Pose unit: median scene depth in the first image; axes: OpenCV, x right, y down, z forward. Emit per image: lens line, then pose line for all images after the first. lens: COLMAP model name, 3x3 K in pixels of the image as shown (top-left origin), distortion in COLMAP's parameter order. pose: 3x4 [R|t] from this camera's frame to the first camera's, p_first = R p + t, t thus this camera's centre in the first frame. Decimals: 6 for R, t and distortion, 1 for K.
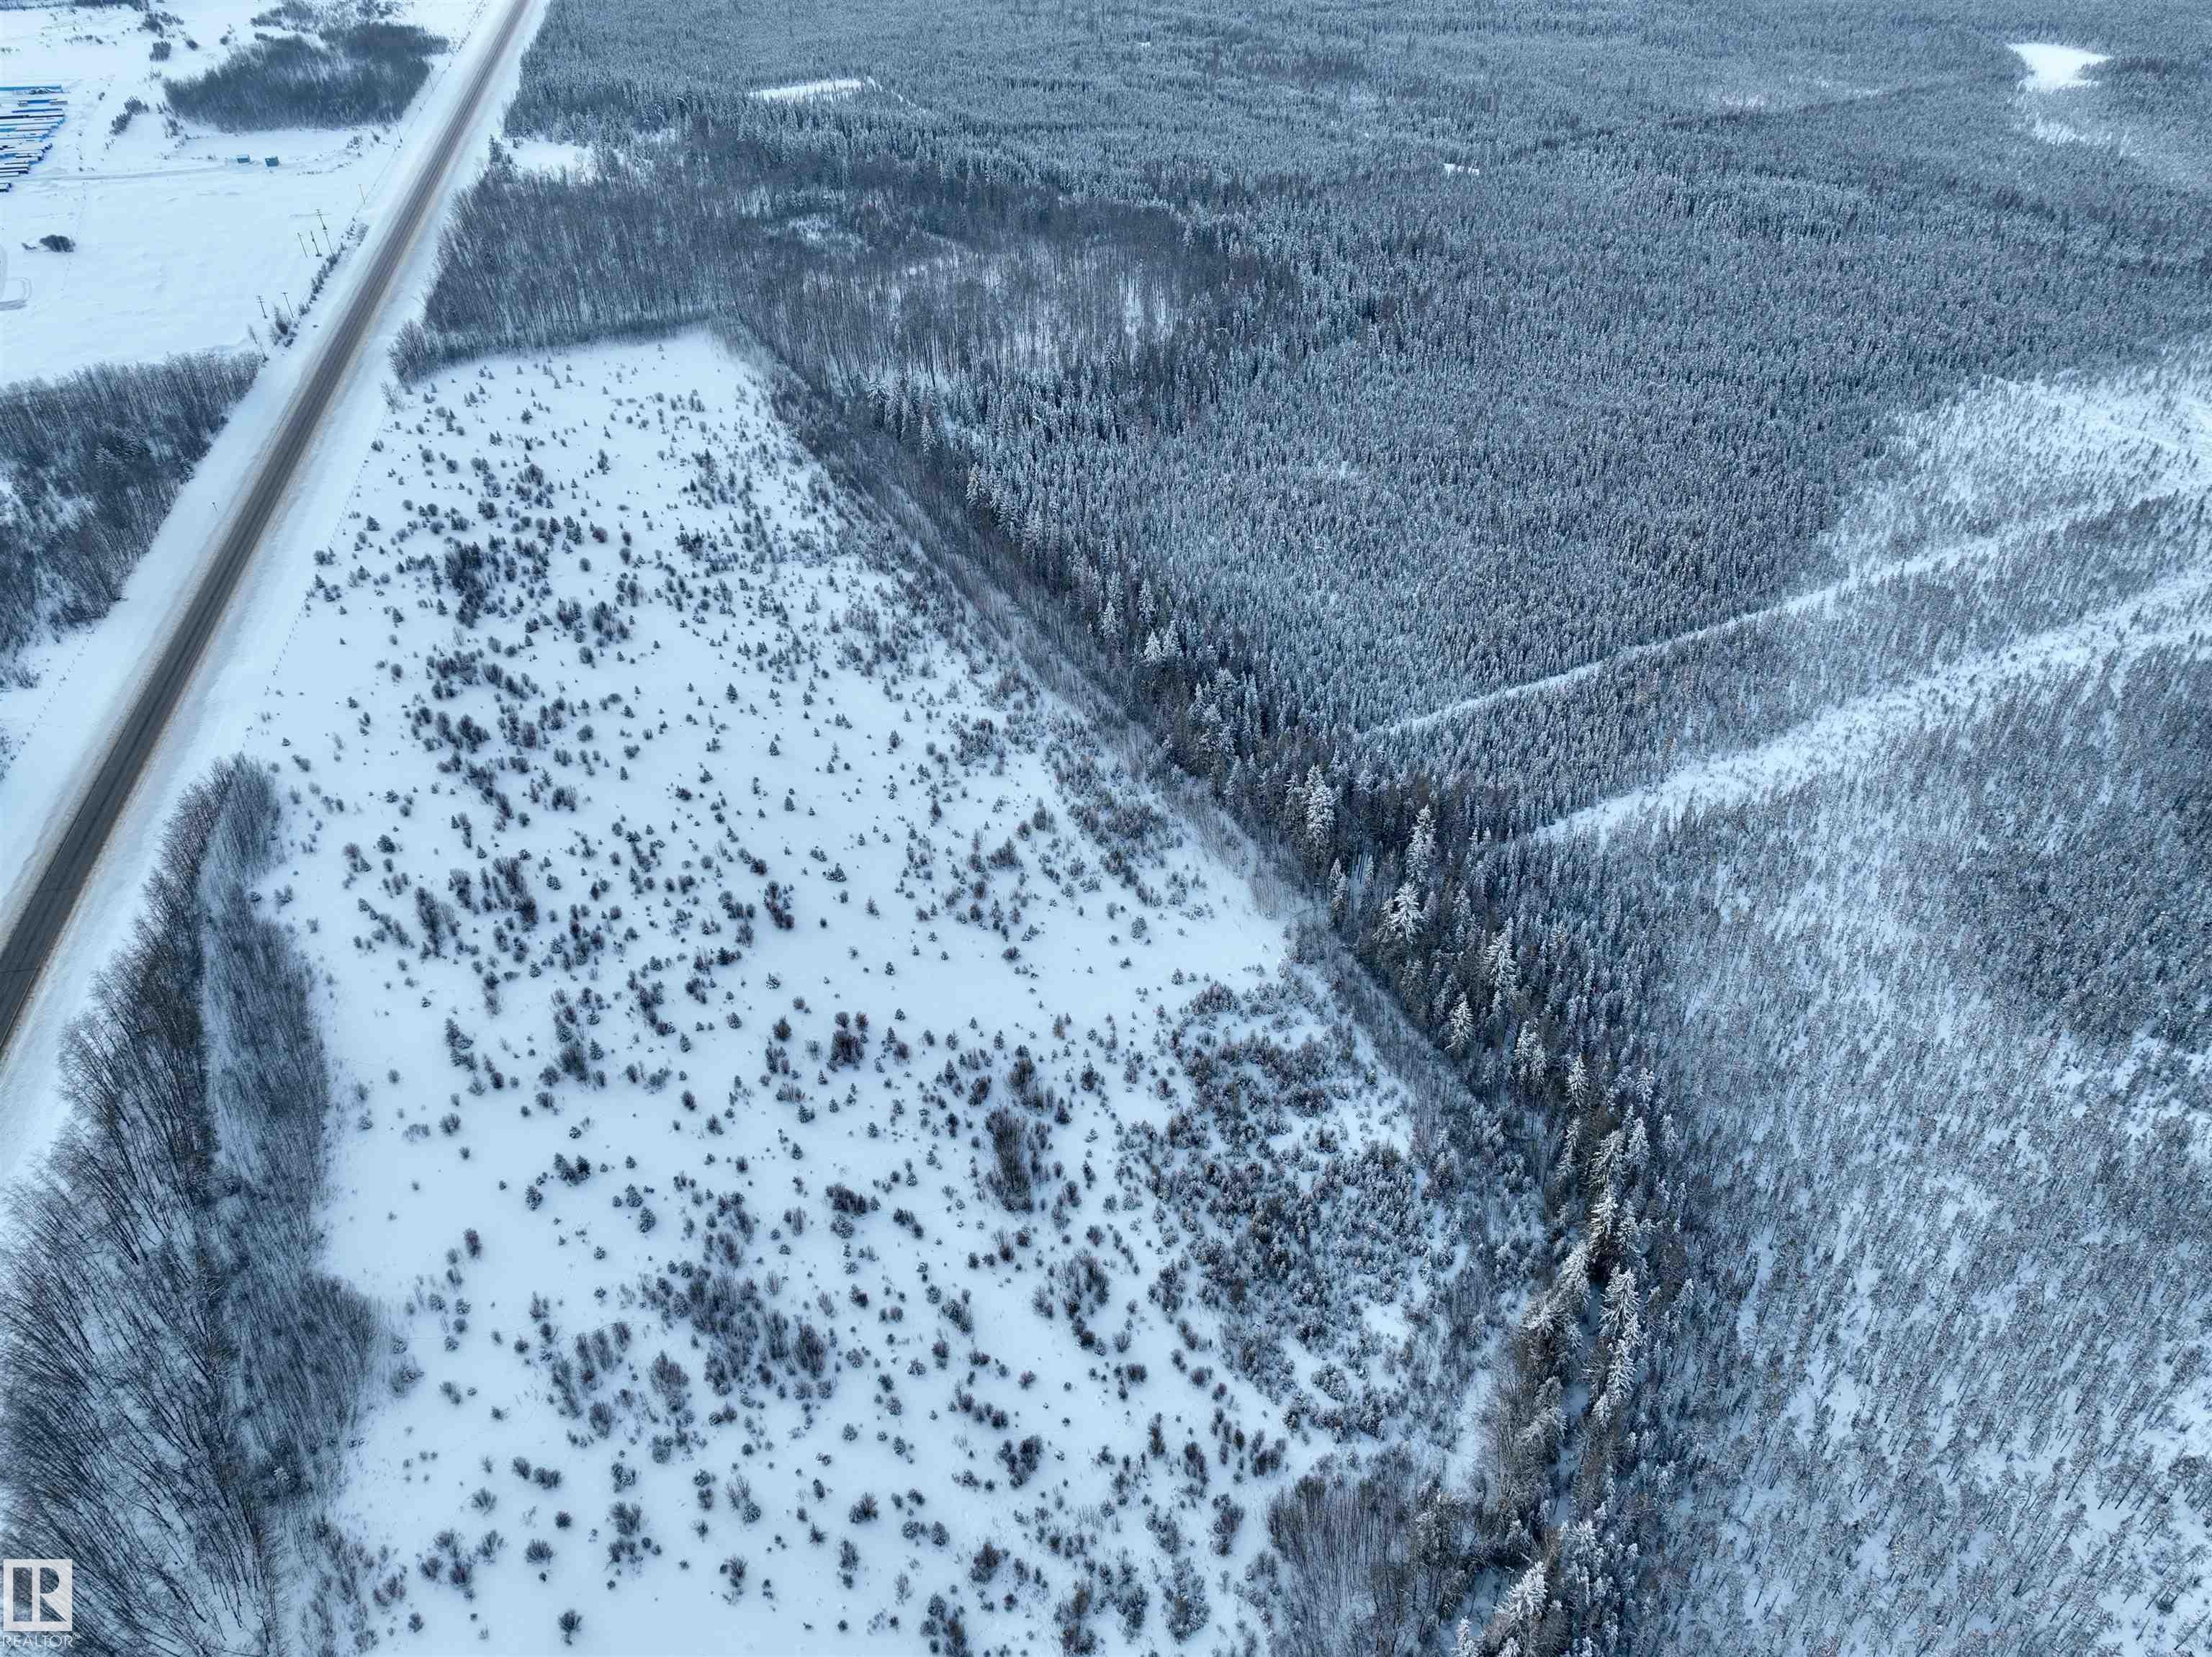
lens RADIAL K [[1565.3, 0, 1106.0], [0, 1565.3, 828.5], [0, 0, 1]] dist [0.006319, 0.013900]
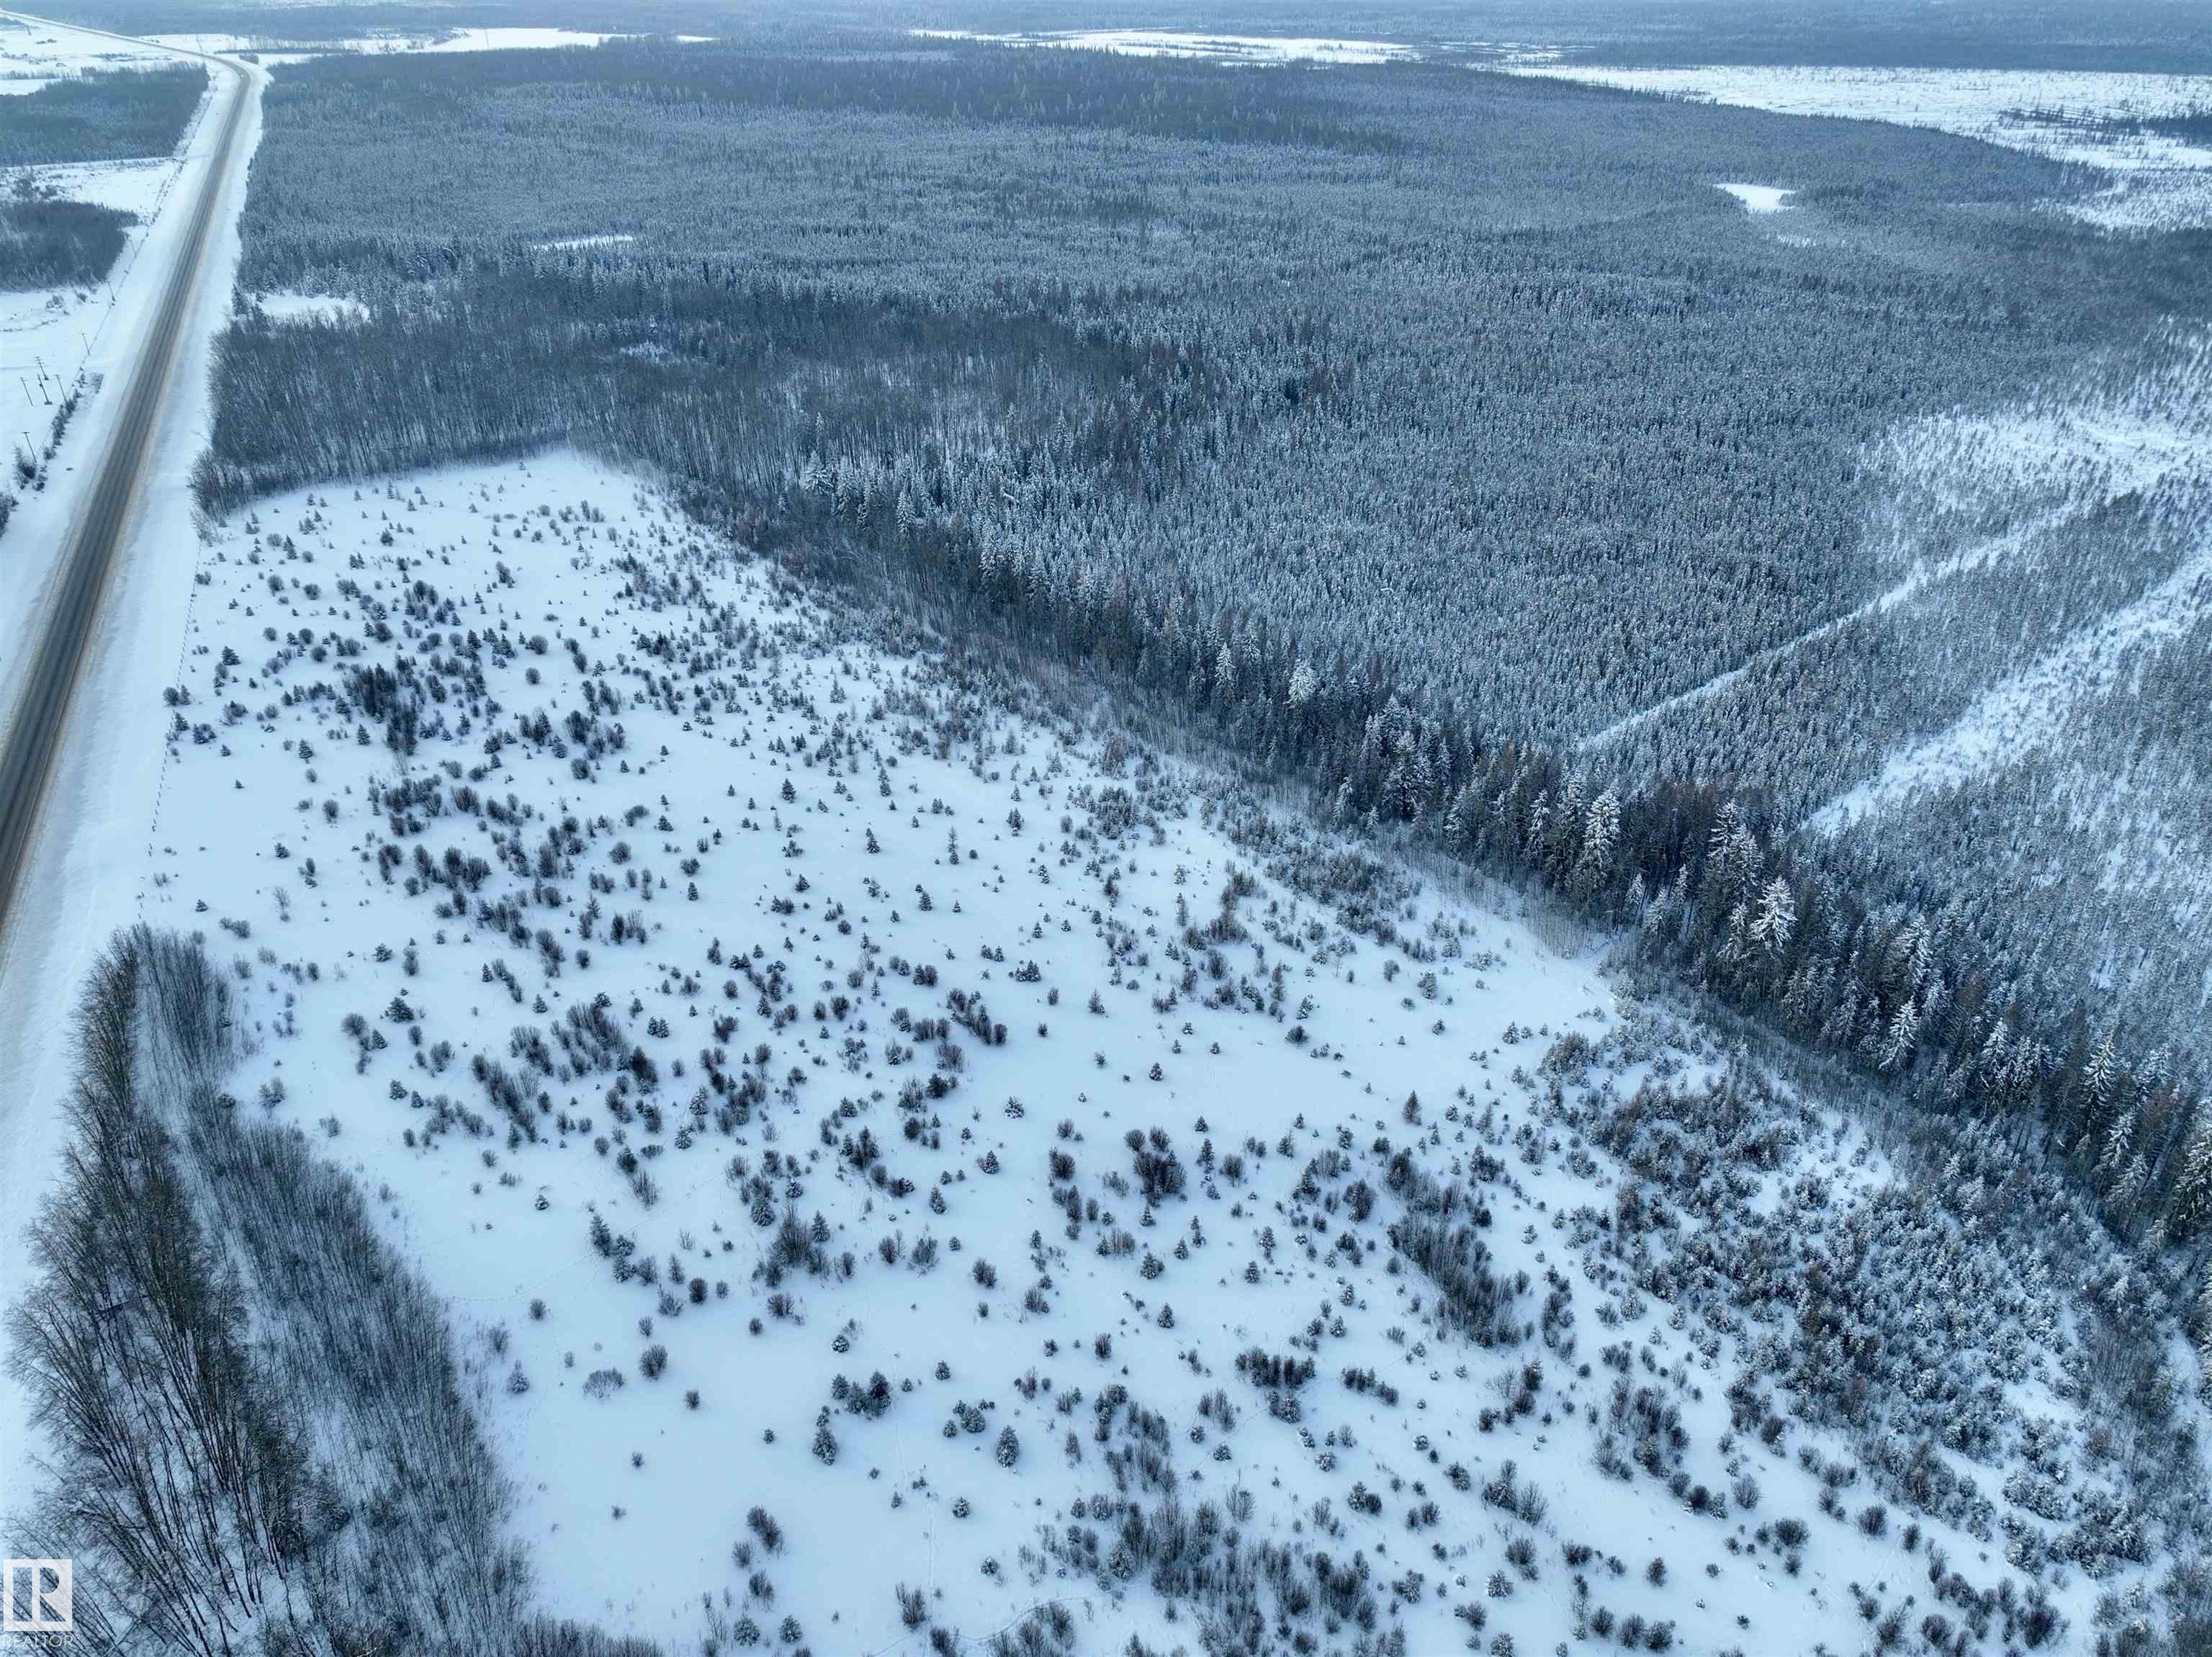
lens RADIAL K [[1565.3, 0, 1106.0], [0, 1565.3, 828.5], [0, 0, 1]] dist [0.006319, 0.013900]
pose [[0.974943, -0.102488, 0.197442, -0.279363], [0.127378, 0.984838, -0.117764, 0.054735], [-0.182379, 0.139963, 0.973215, 0.226066]]
